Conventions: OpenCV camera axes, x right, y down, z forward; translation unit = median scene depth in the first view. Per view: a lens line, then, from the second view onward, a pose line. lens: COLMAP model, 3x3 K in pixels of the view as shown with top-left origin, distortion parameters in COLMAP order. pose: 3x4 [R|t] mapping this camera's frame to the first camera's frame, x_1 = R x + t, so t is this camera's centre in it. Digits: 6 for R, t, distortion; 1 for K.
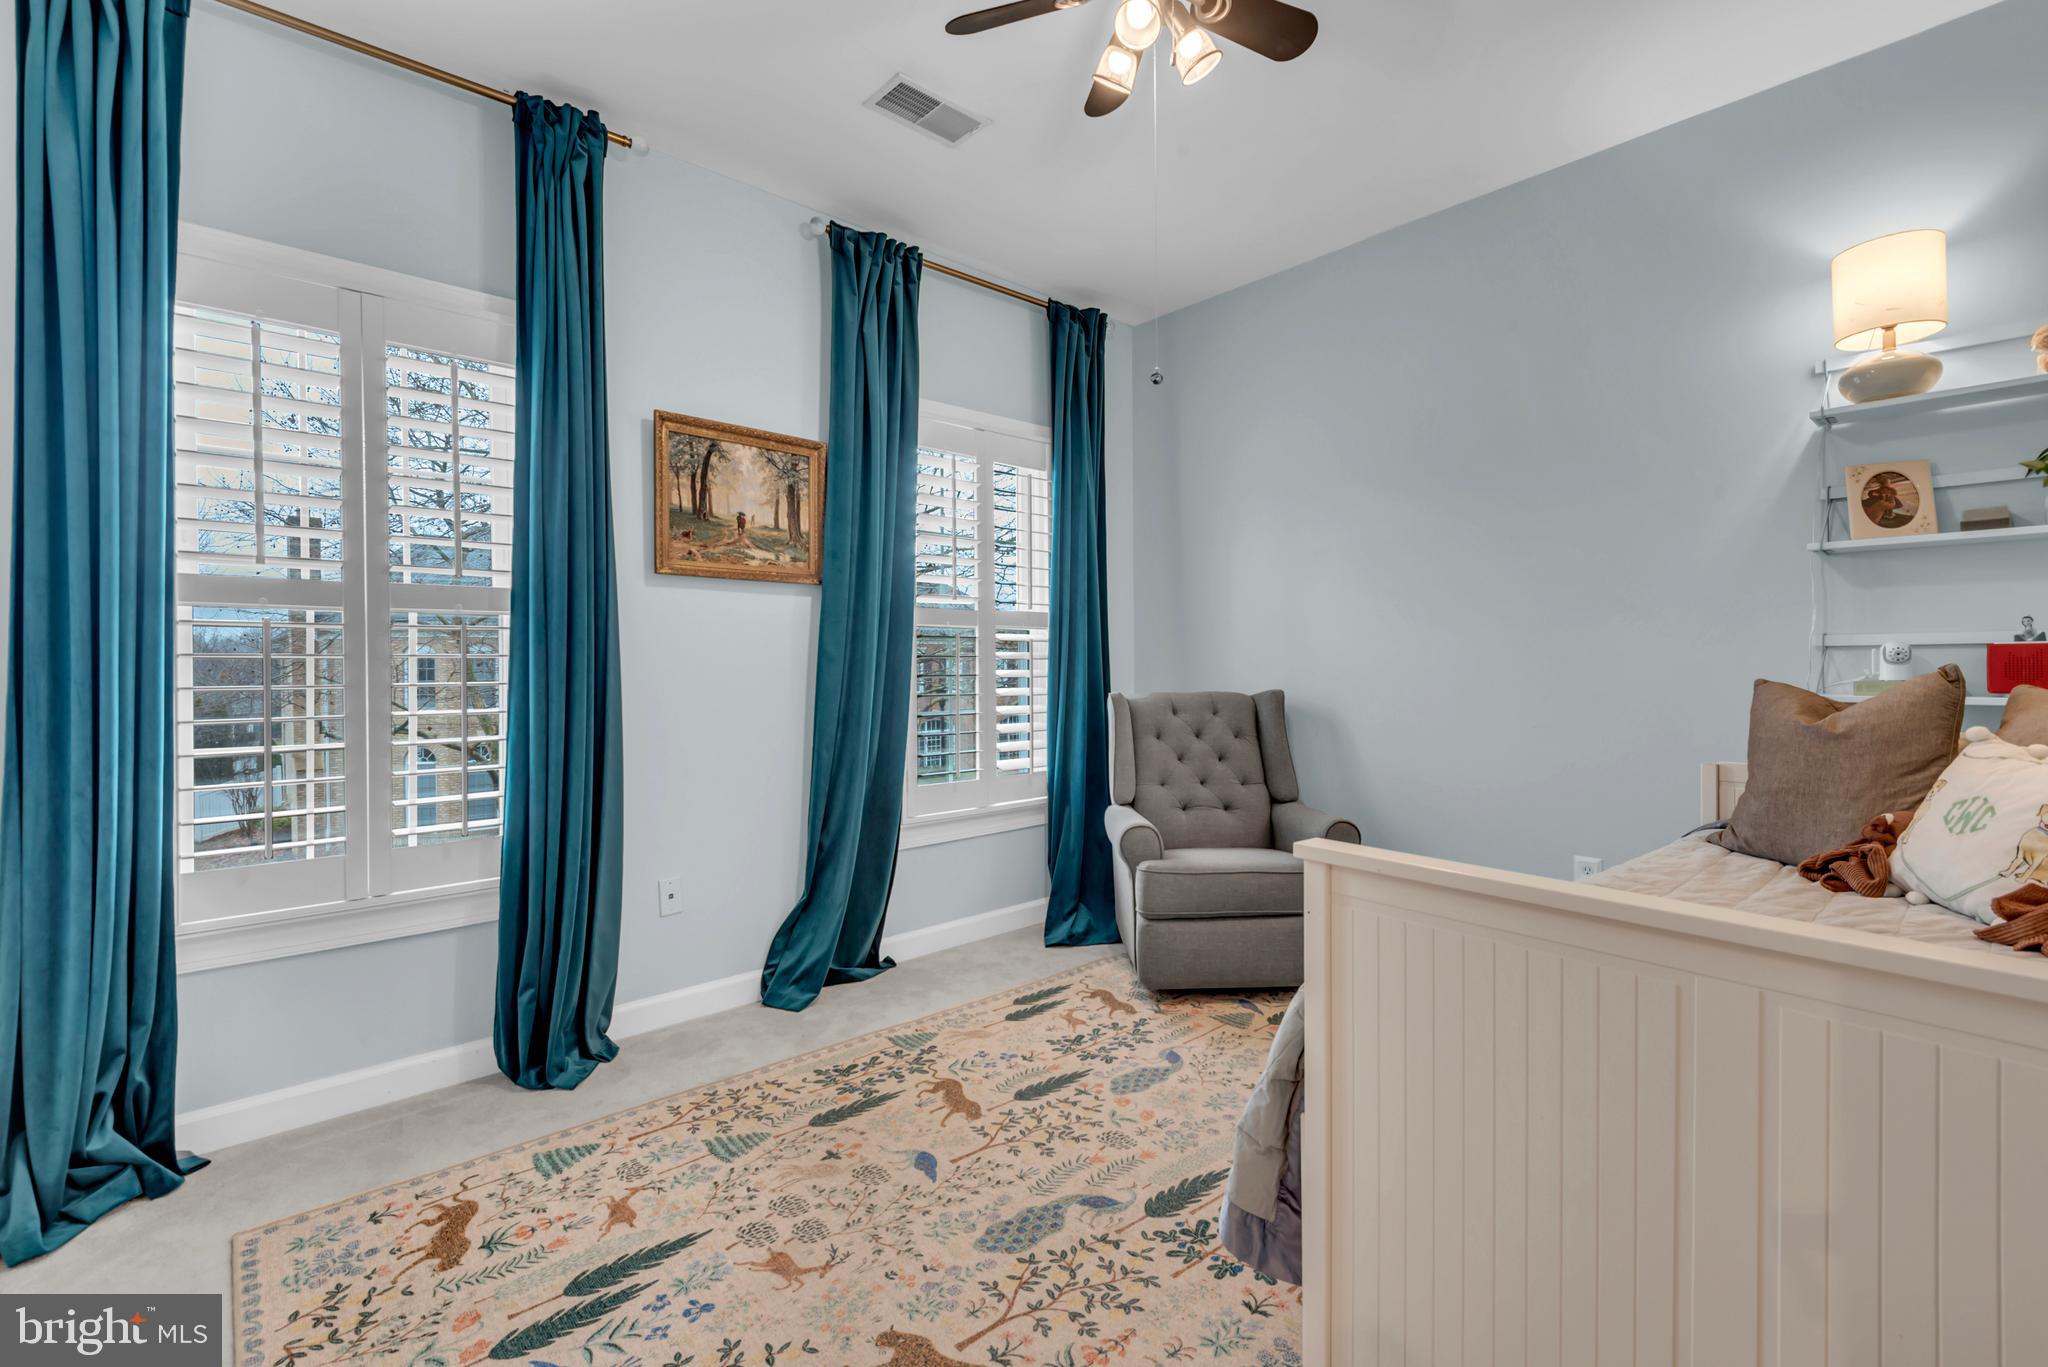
lens RADIAL K [[928.4, 0, 1012.2], [0, 928.4, 678.1], [0, 0, 1]] dist [0.038333, -0.013565]
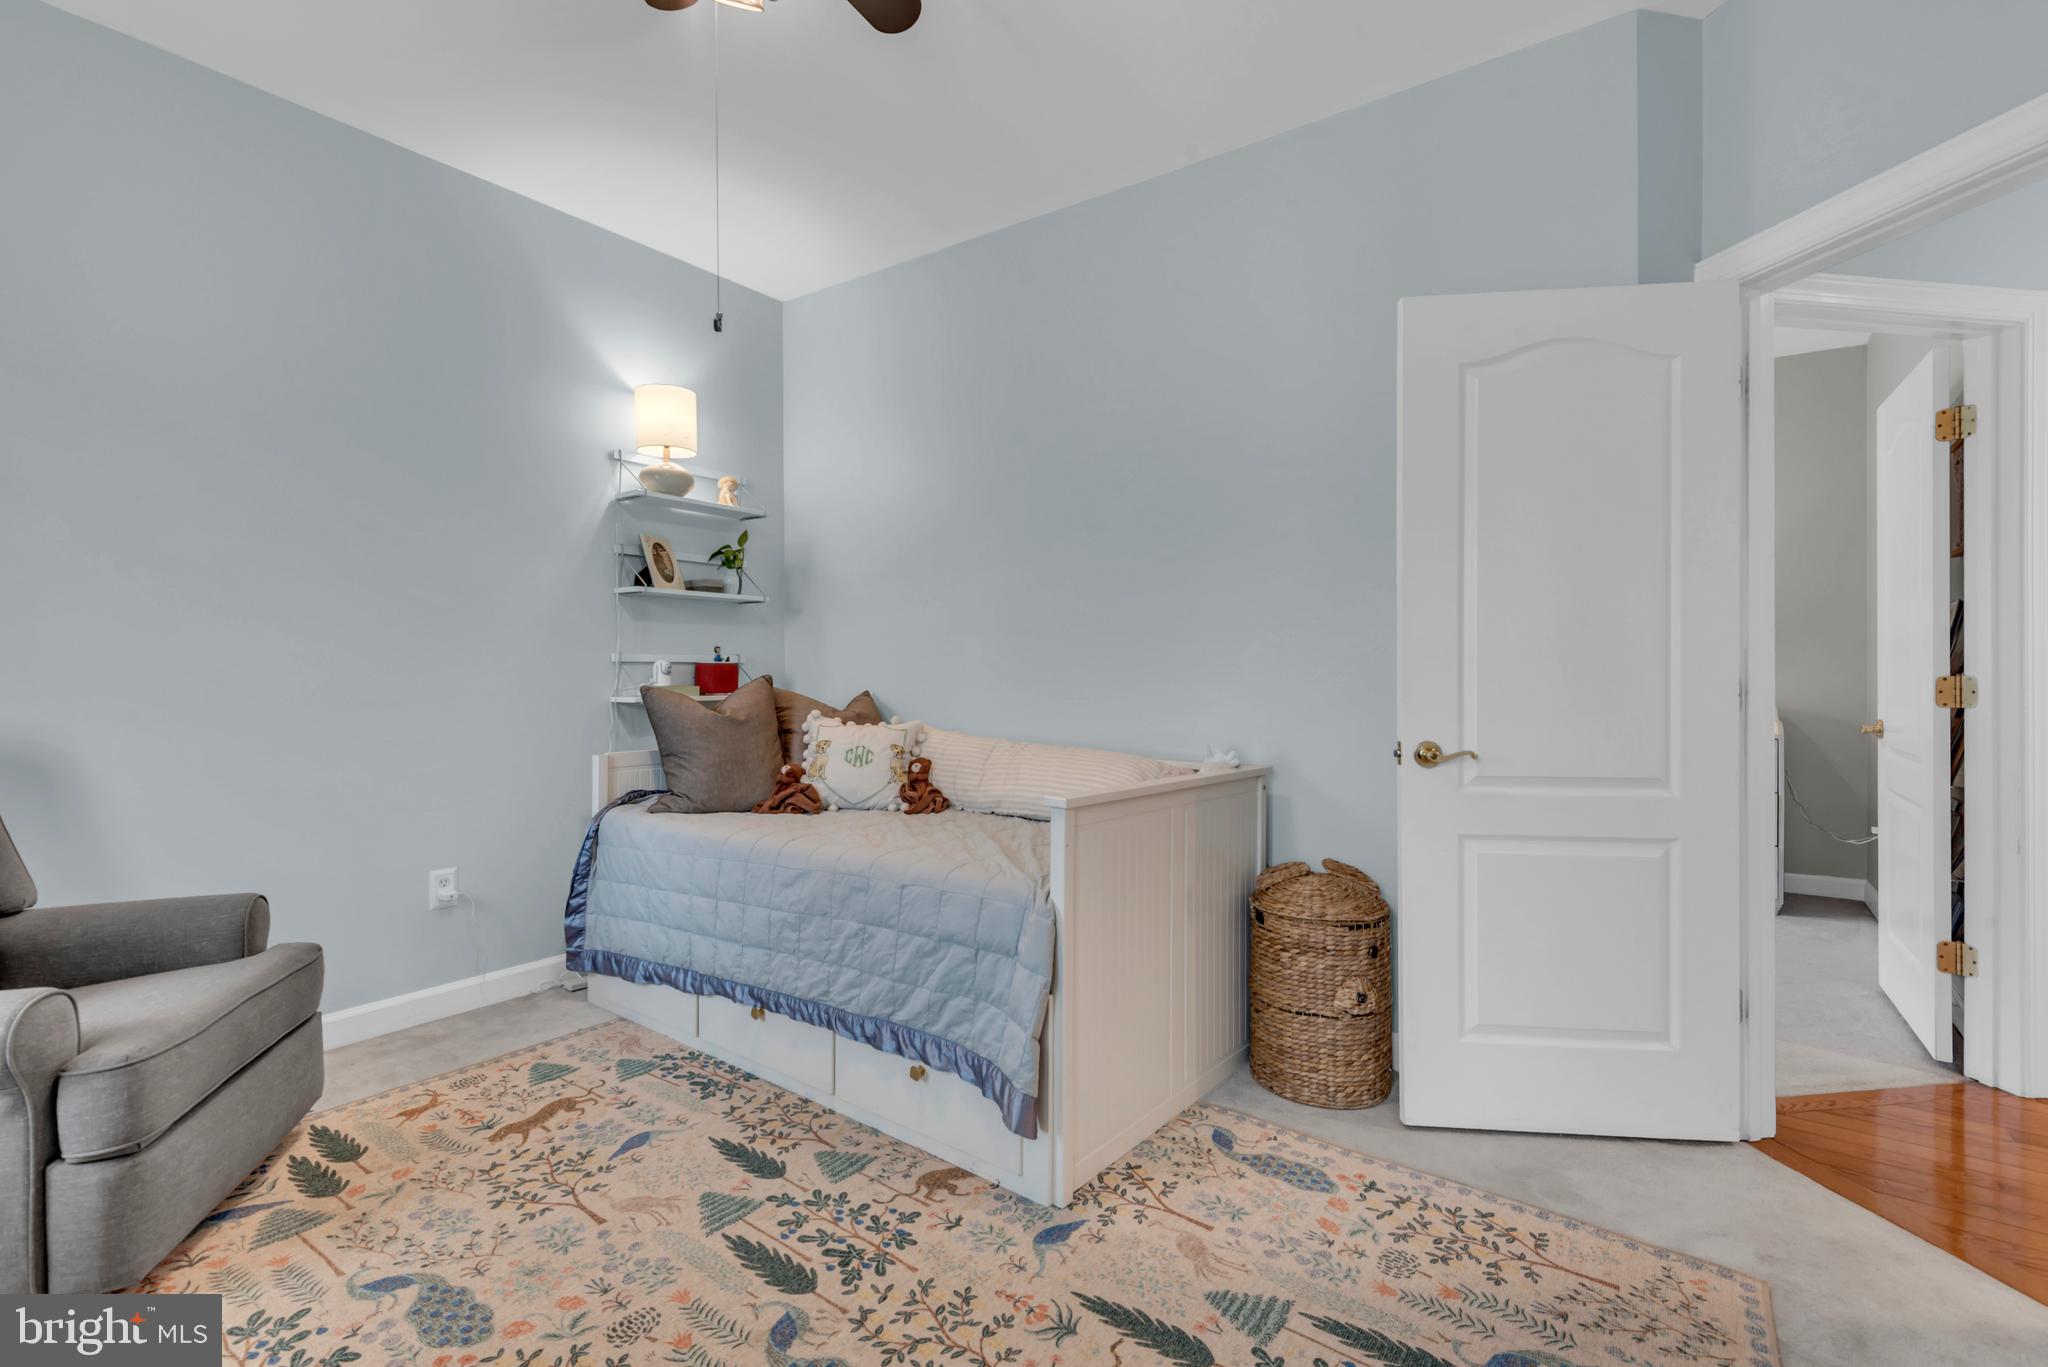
lens RADIAL K [[928.4, 0, 1009.9], [0, 928.4, 680.0], [0, 0, 1]] dist [0.038333, -0.013565]
pose [[-0.204056, 0.001083, 0.978959, -0.612792], [0.010102, 0.999948, 0.001000, -0.003619], [-0.978907, 0.010093, -0.204057, 0.795067]]
